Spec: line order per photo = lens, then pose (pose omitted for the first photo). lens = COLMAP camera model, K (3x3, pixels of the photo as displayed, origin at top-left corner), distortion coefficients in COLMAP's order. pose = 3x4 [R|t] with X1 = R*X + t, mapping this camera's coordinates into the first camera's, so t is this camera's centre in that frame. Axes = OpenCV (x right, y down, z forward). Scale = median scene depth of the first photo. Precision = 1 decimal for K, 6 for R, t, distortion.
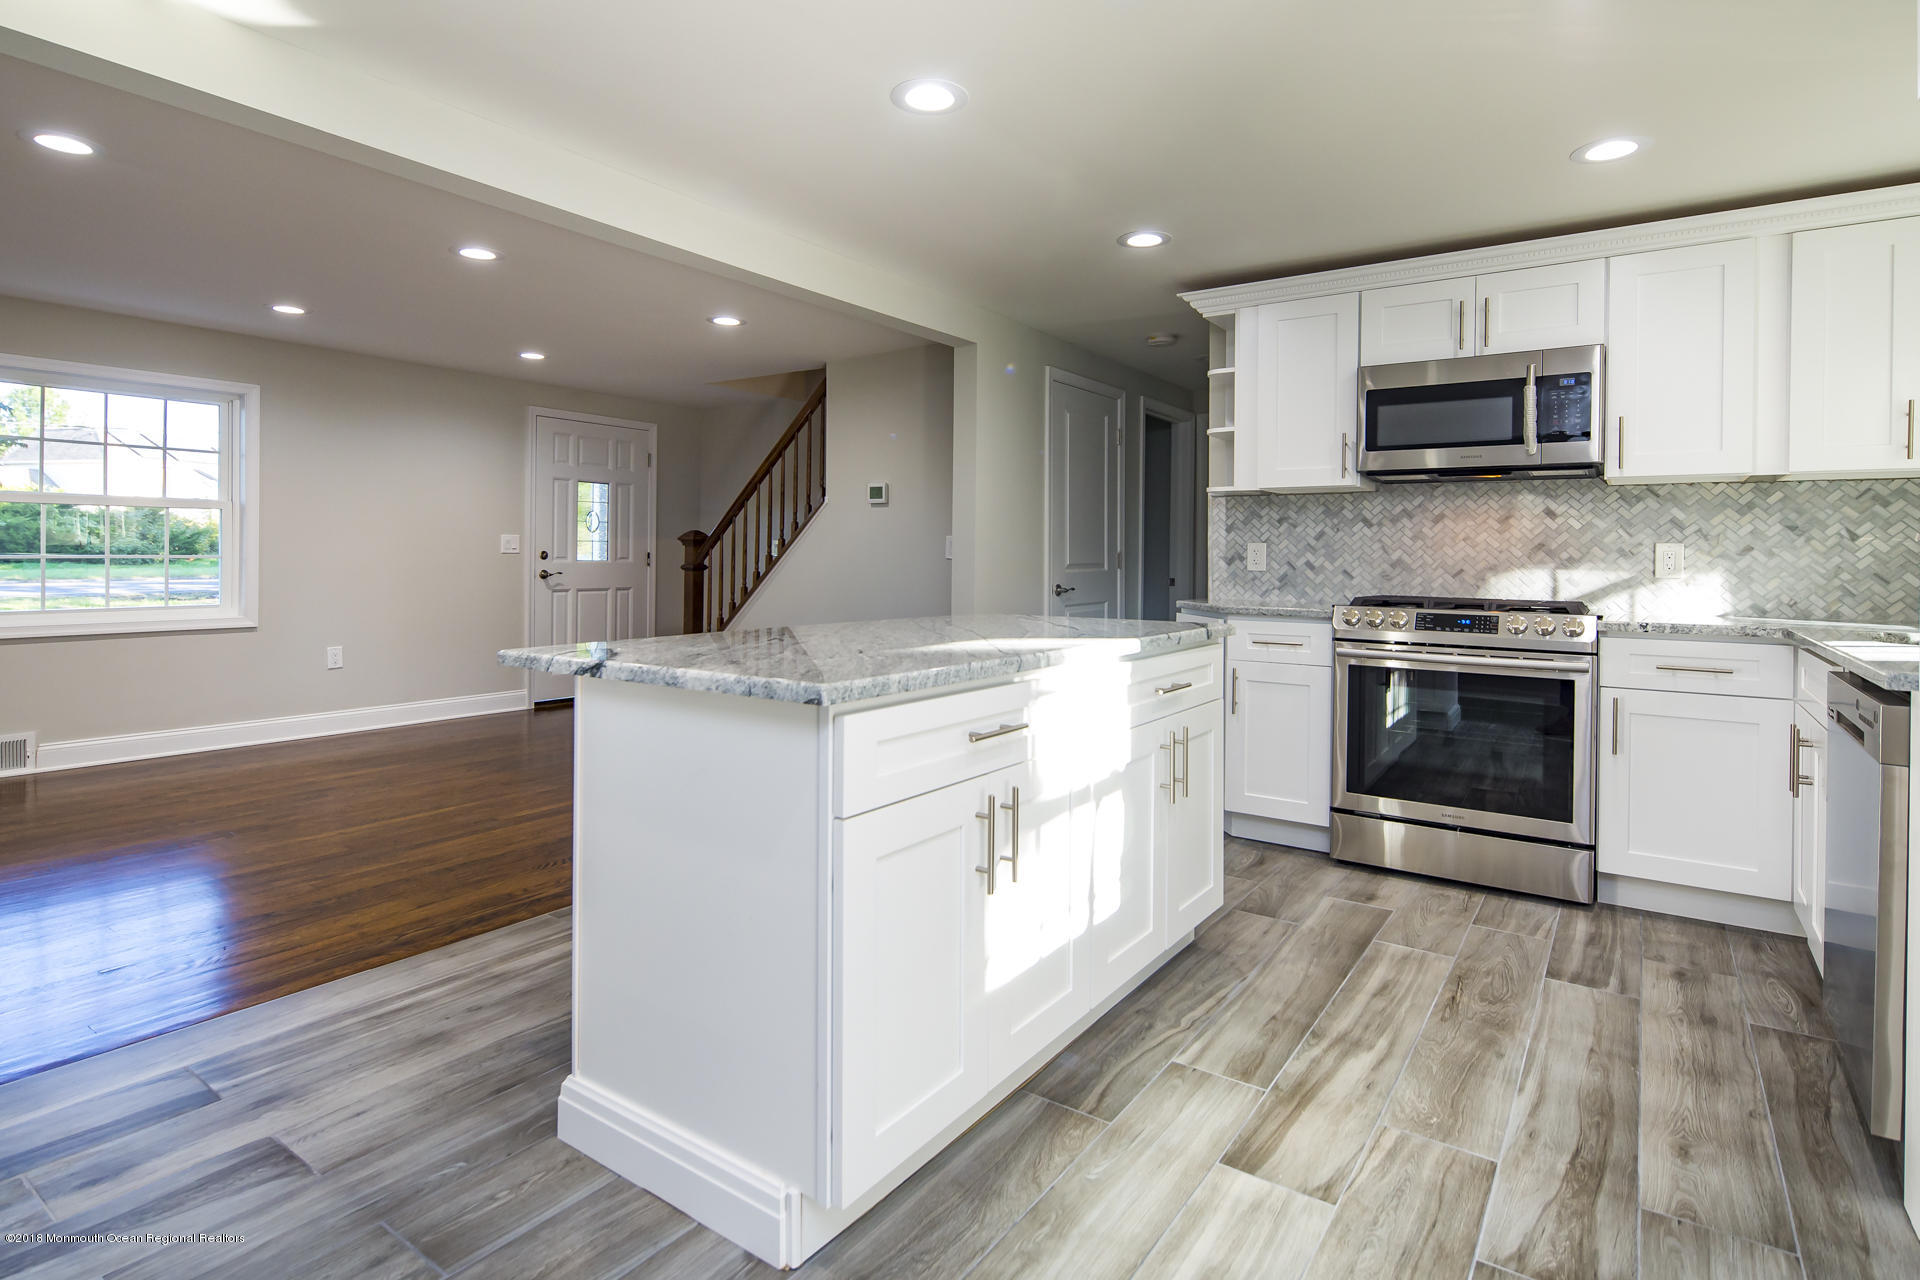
lens RADIAL K [[968.5, 0, 950.2], [0, 968.5, 563.3], [0, 0, 1]] dist [0.000212, 0.002483]
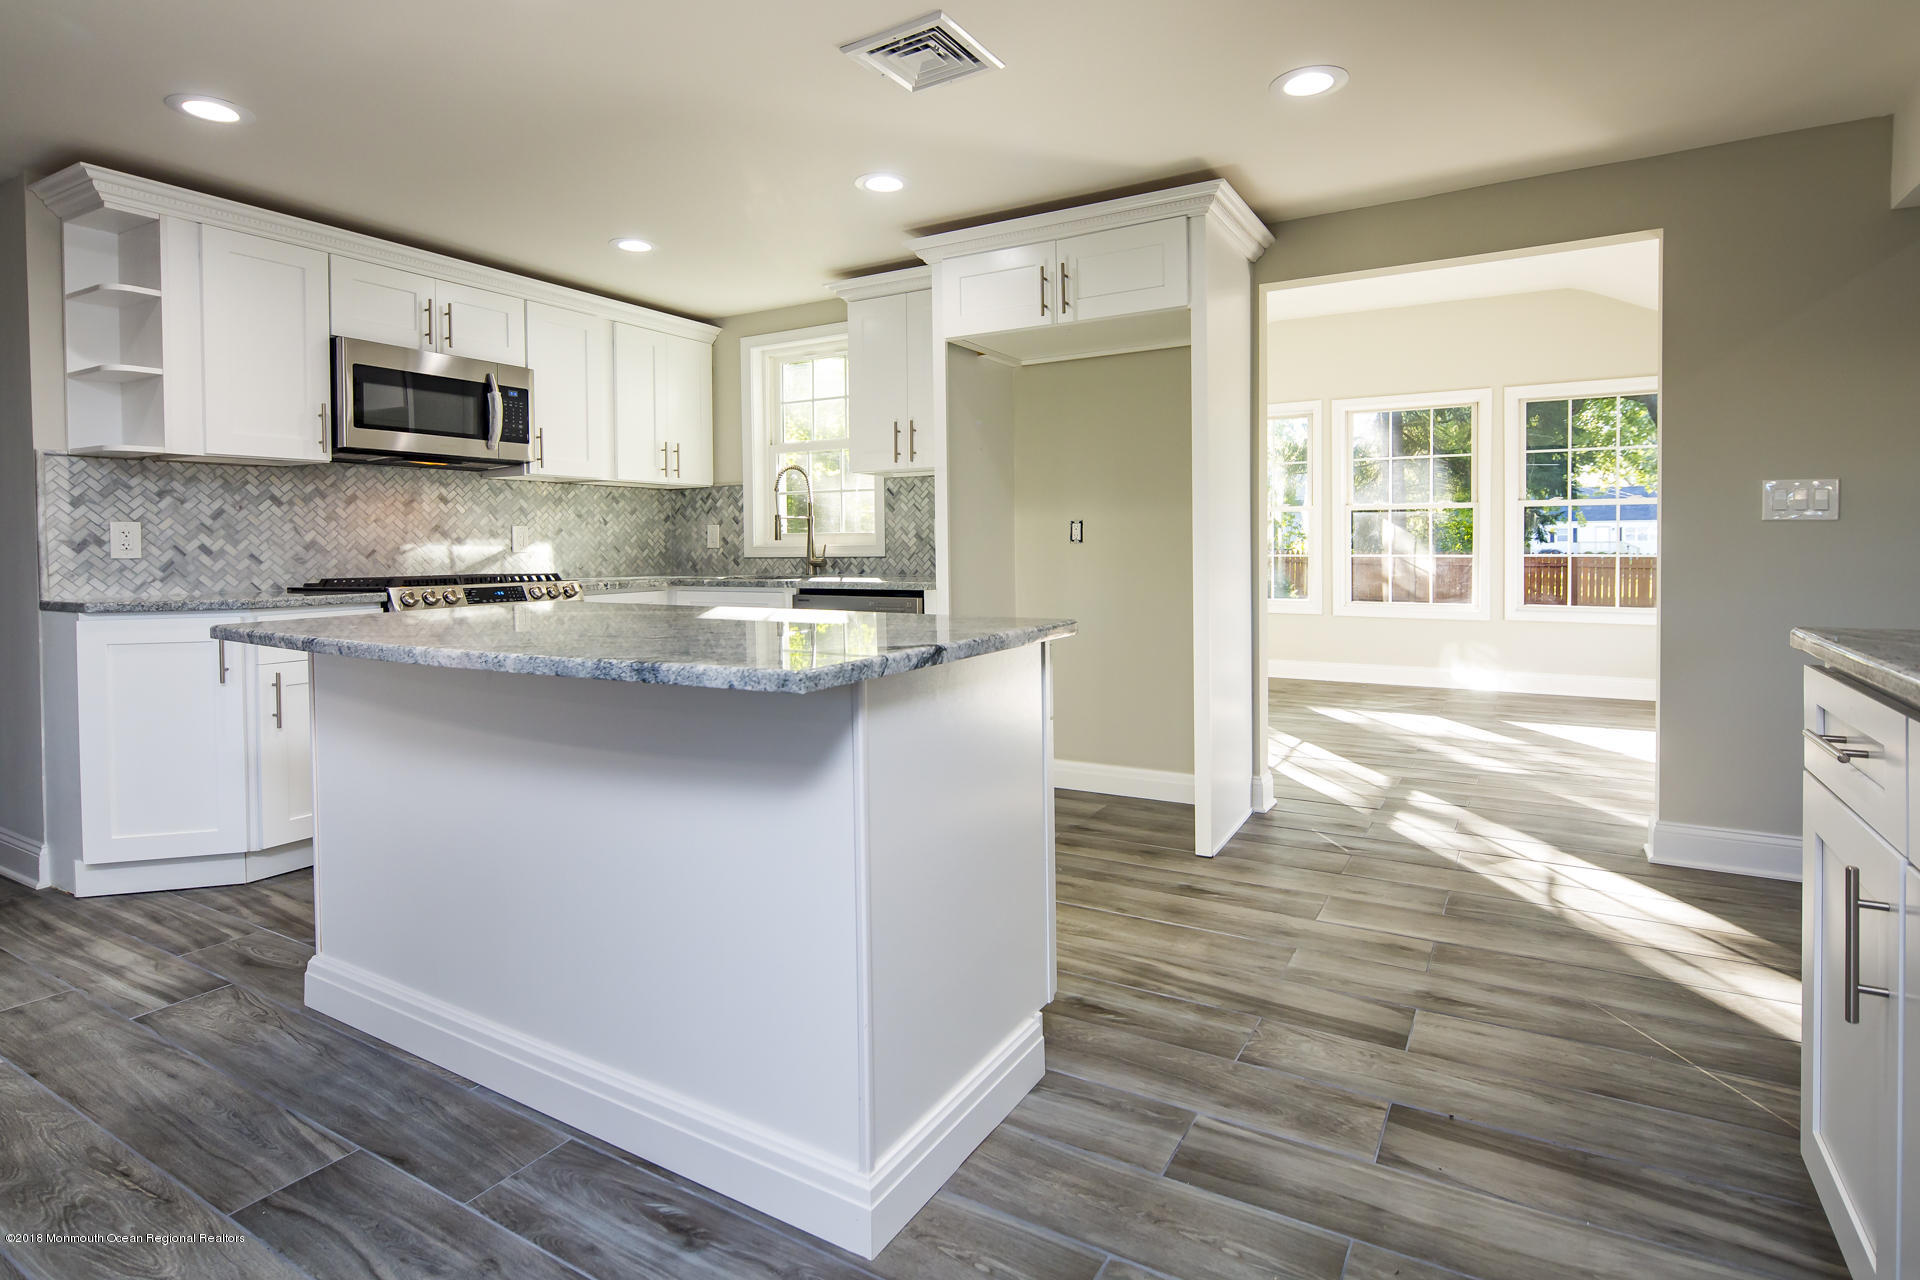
lens RADIAL K [[968.5, 0, 978.4], [0, 968.5, 567.0], [0, 0, 1]] dist [0.000212, 0.002483]
pose [[-0.108931, -0.034259, 0.993459, -0.575475], [0.017352, 0.999188, 0.036360, -0.001943], [-0.993898, 0.021199, -0.108248, 0.482643]]
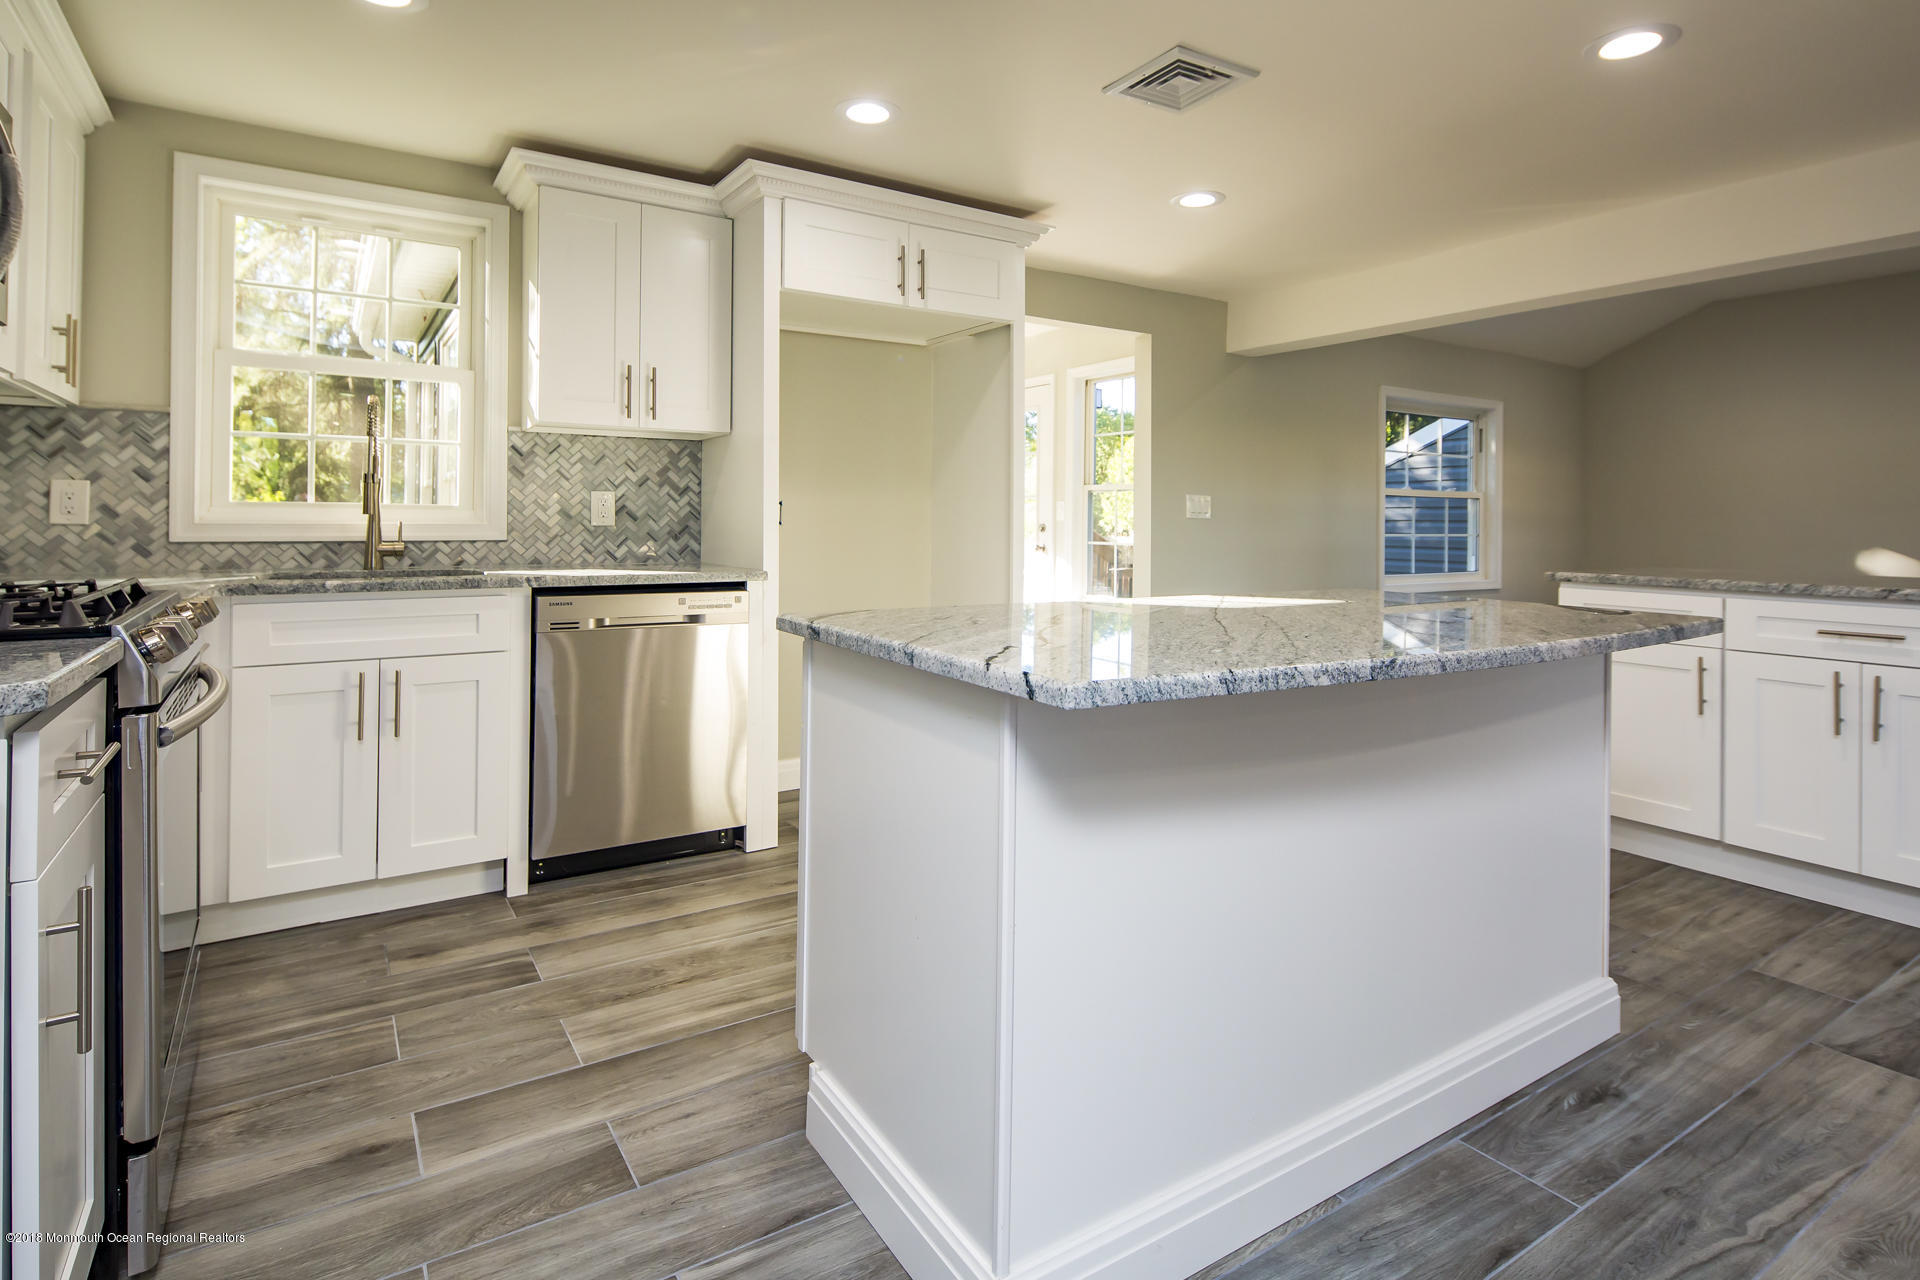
lens RADIAL K [[968.5, 0, 979.8], [0, 968.5, 508.7], [0, 0, 1]] dist [0.000212, 0.002483]
pose [[-0.932729, -0.014269, 0.360296, -0.050027], [-0.015902, 0.999872, -0.001569, -0.006547], [-0.360228, -0.007193, -0.932837, 1.142485]]
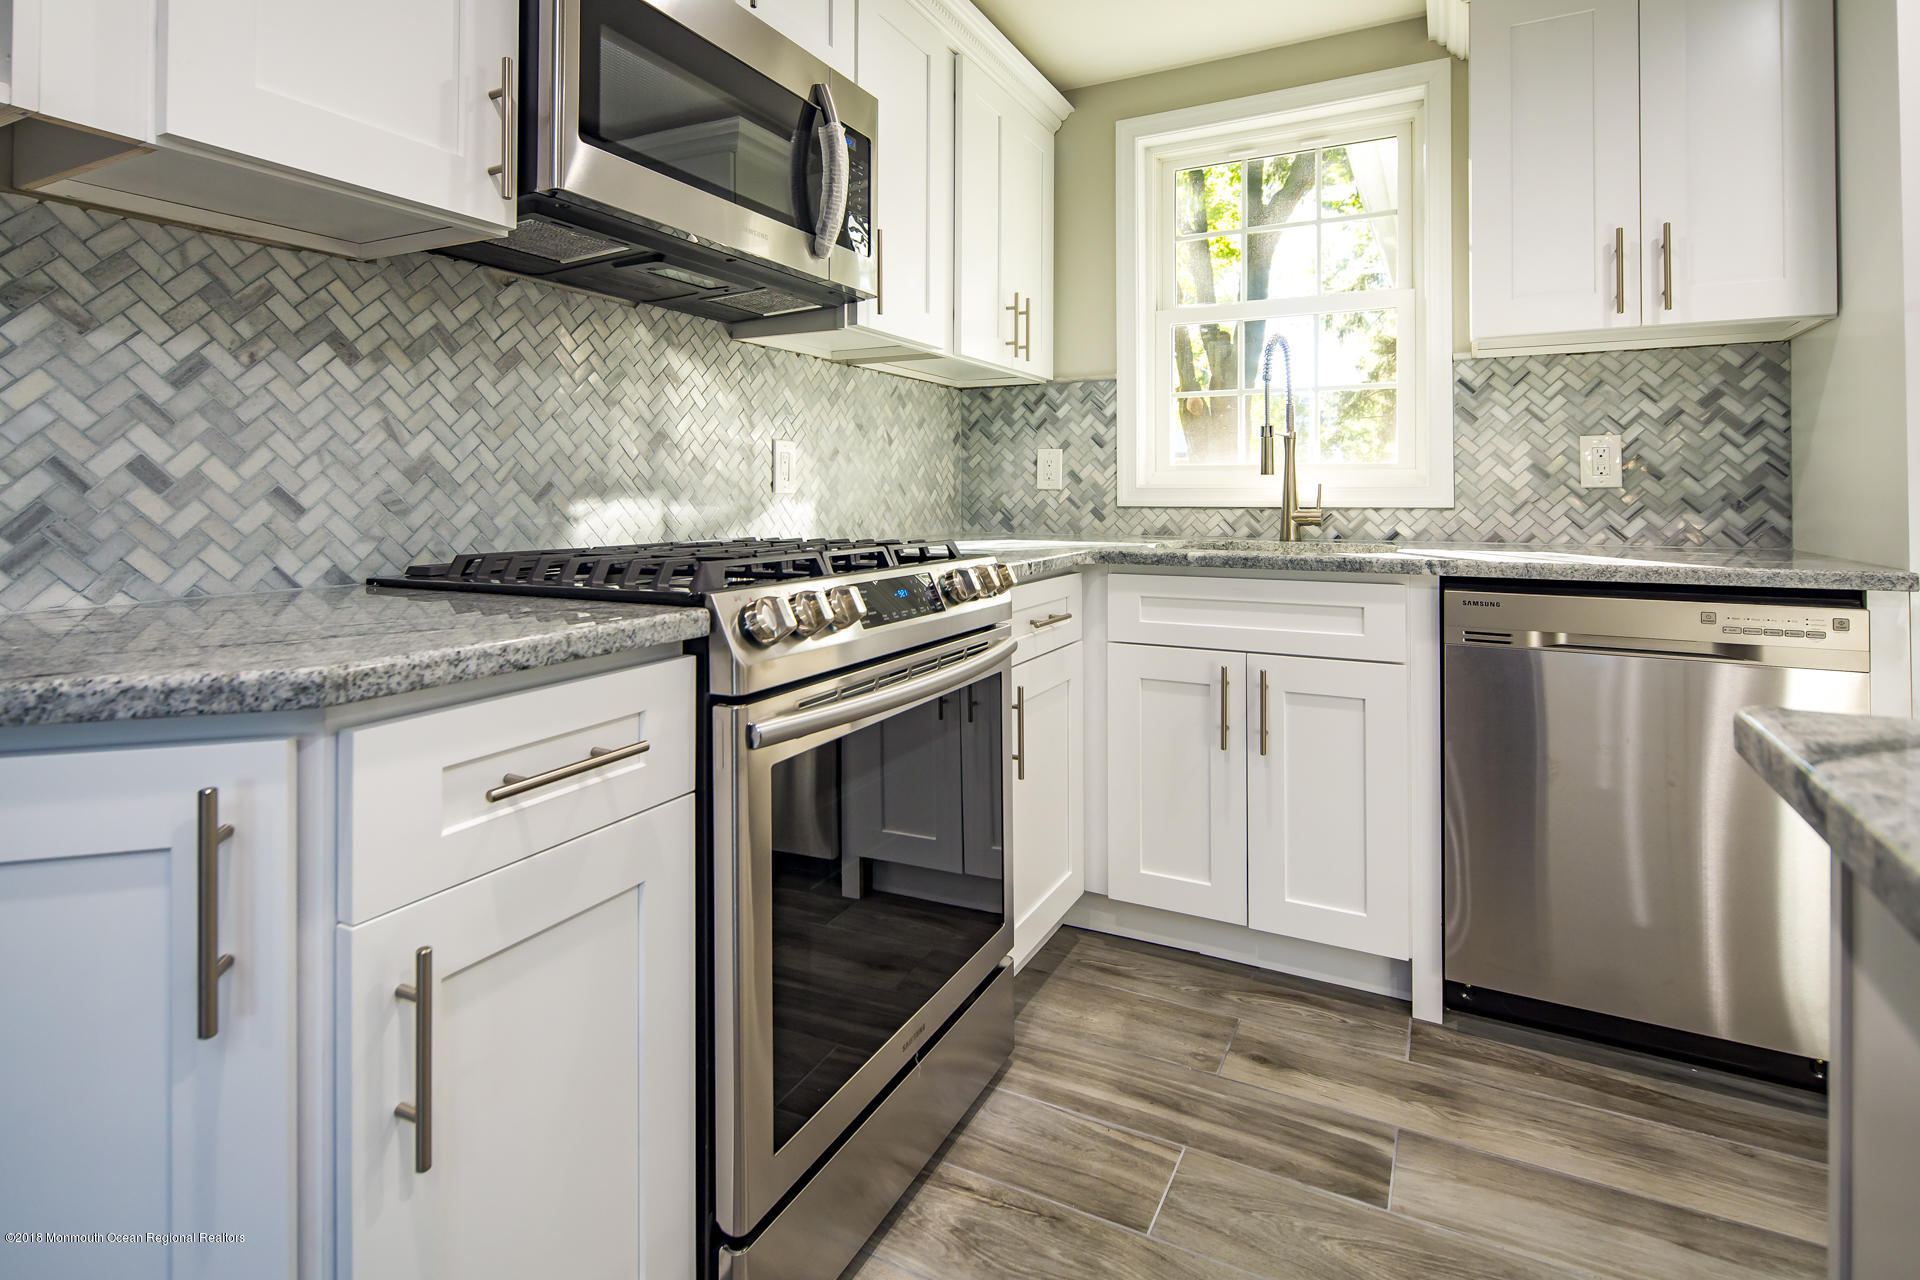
lens RADIAL K [[968.5, 0, 960.1], [0, 968.5, 483.3], [0, 0, 1]] dist [0.000212, 0.002483]
pose [[-0.136836, -0.002992, 0.990589, 0.067804], [0.007113, 0.999967, 0.004003, 0.006233], [-0.990568, 0.007594, -0.136810, 0.891850]]
